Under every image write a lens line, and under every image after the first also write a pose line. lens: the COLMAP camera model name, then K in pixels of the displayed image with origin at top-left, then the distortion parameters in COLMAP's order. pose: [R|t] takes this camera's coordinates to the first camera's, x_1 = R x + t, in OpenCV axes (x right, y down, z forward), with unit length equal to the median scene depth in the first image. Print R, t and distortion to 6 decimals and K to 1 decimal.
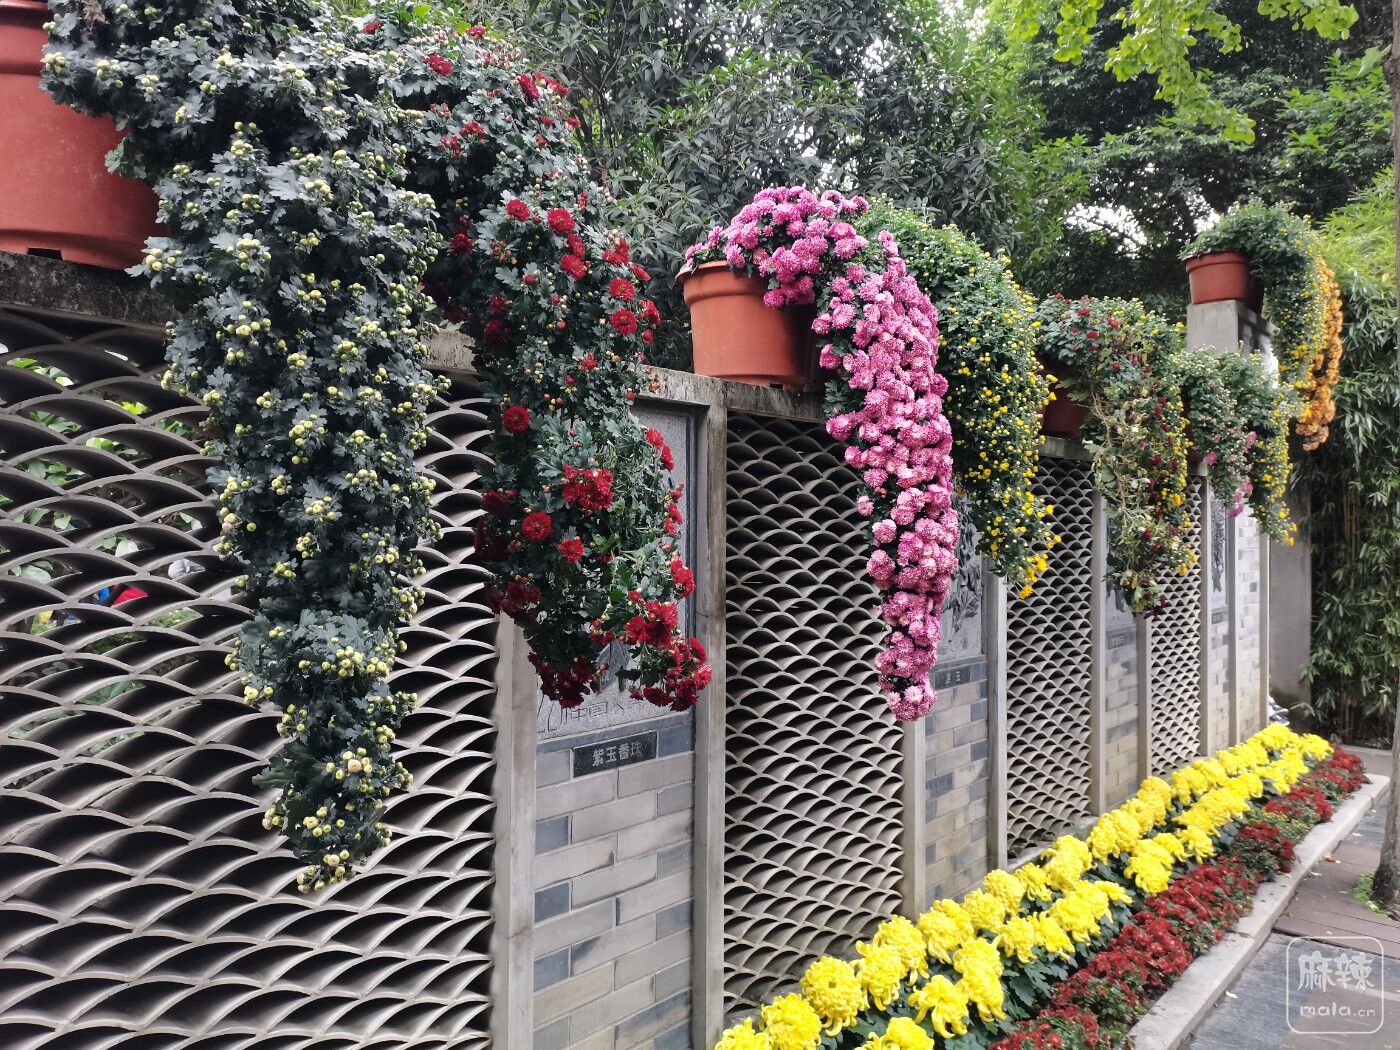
lens RADIAL K [[1068.0, 0, 704.2], [0, 1068.0, 526.9], [0, 0, 1]] dist [0.026730, -0.014972]
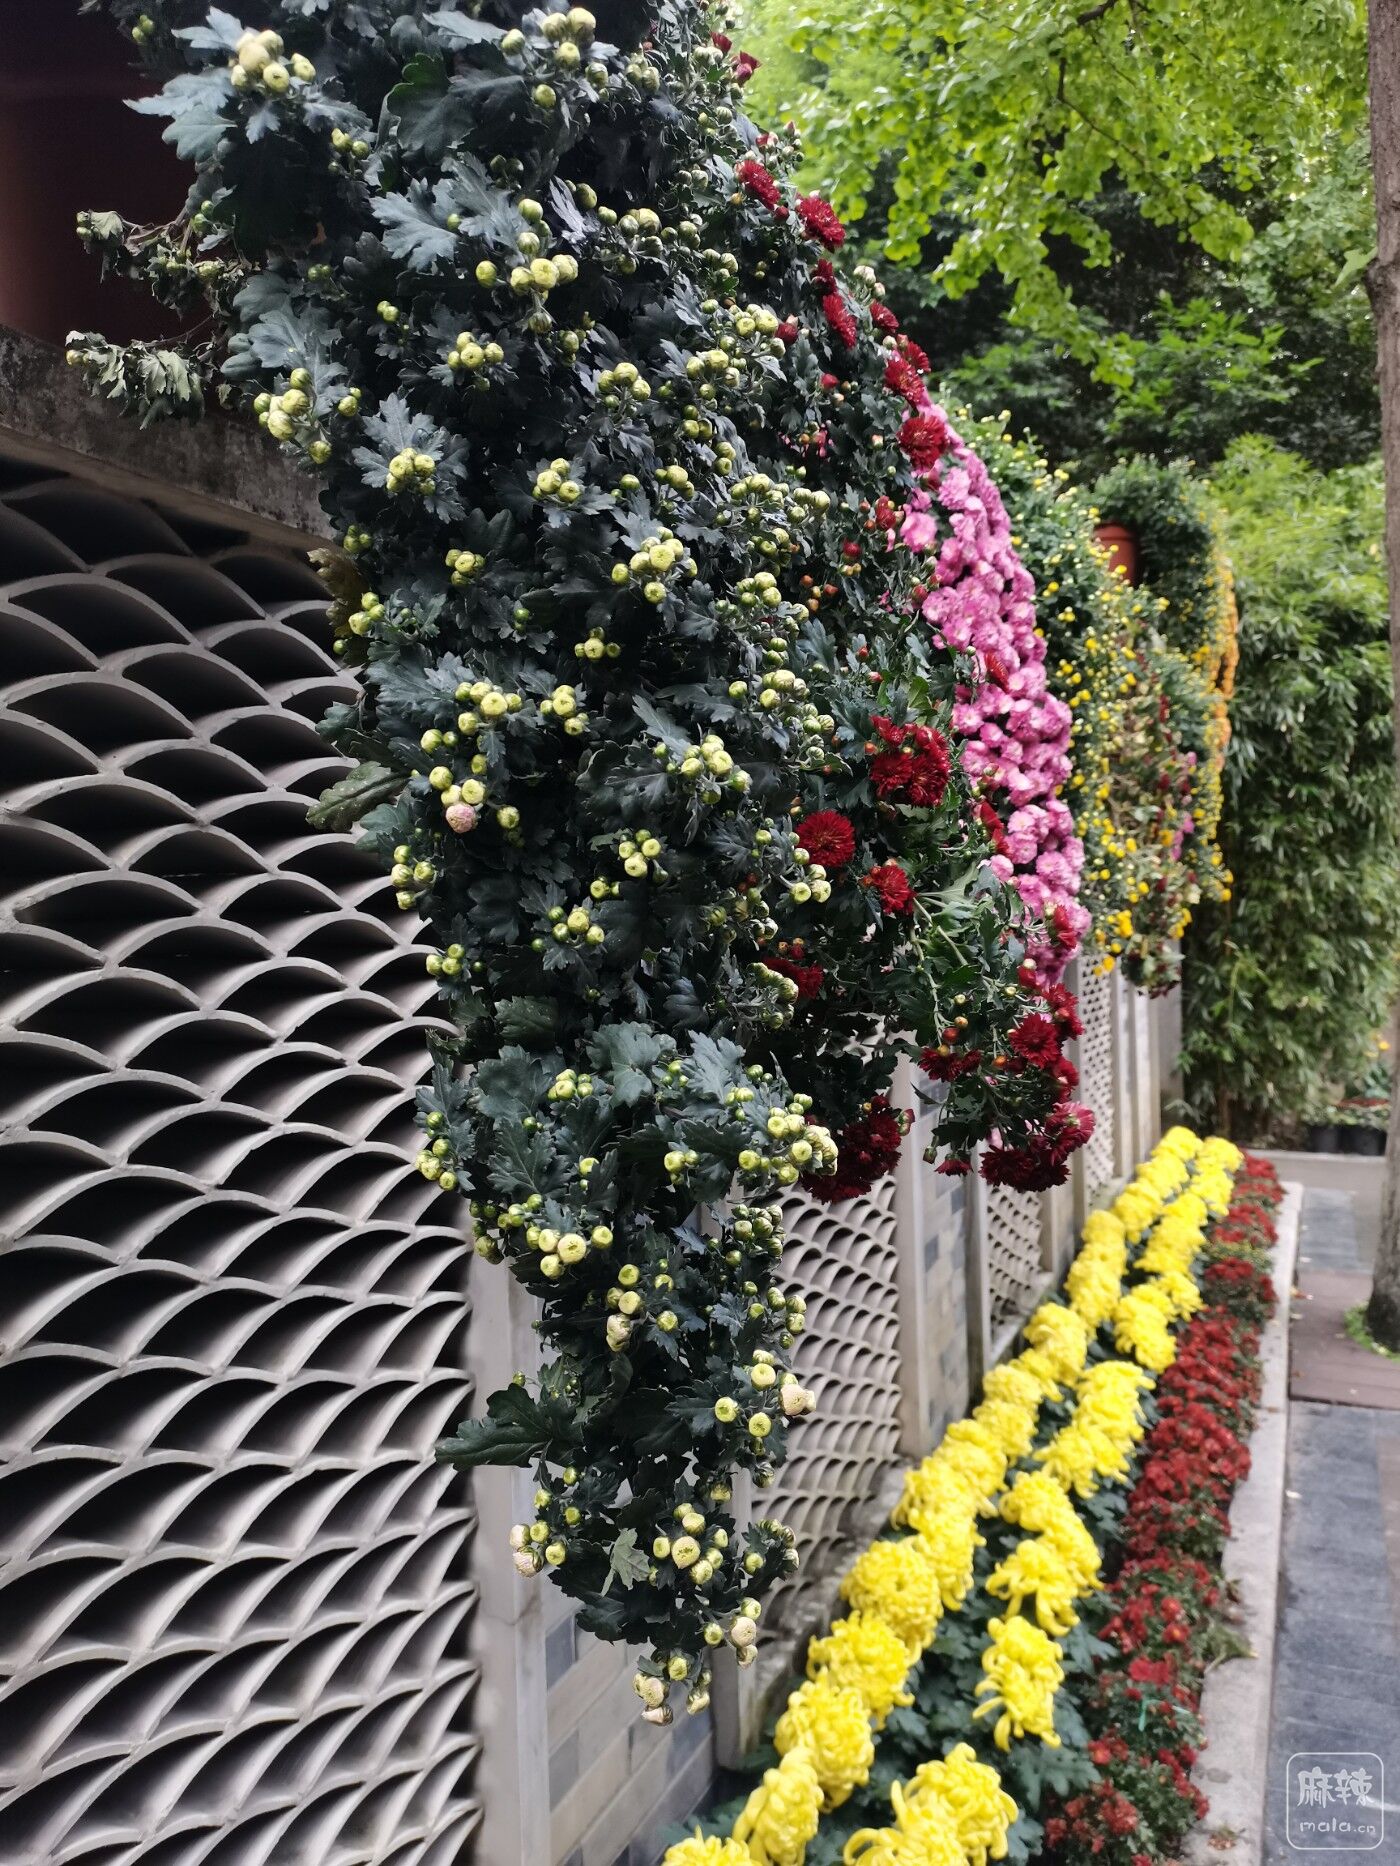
lens RADIAL K [[1423.5, 0, 696.4], [0, 1423.5, 937.3], [0, 0, 1]] dist [0.026730, -0.014972]
pose [[0.959867, -0.038096, 0.277857, -0.186703], [0.032913, 0.999187, 0.023298, 0.012507], [-0.278519, -0.013218, 0.960340, 0.182229]]
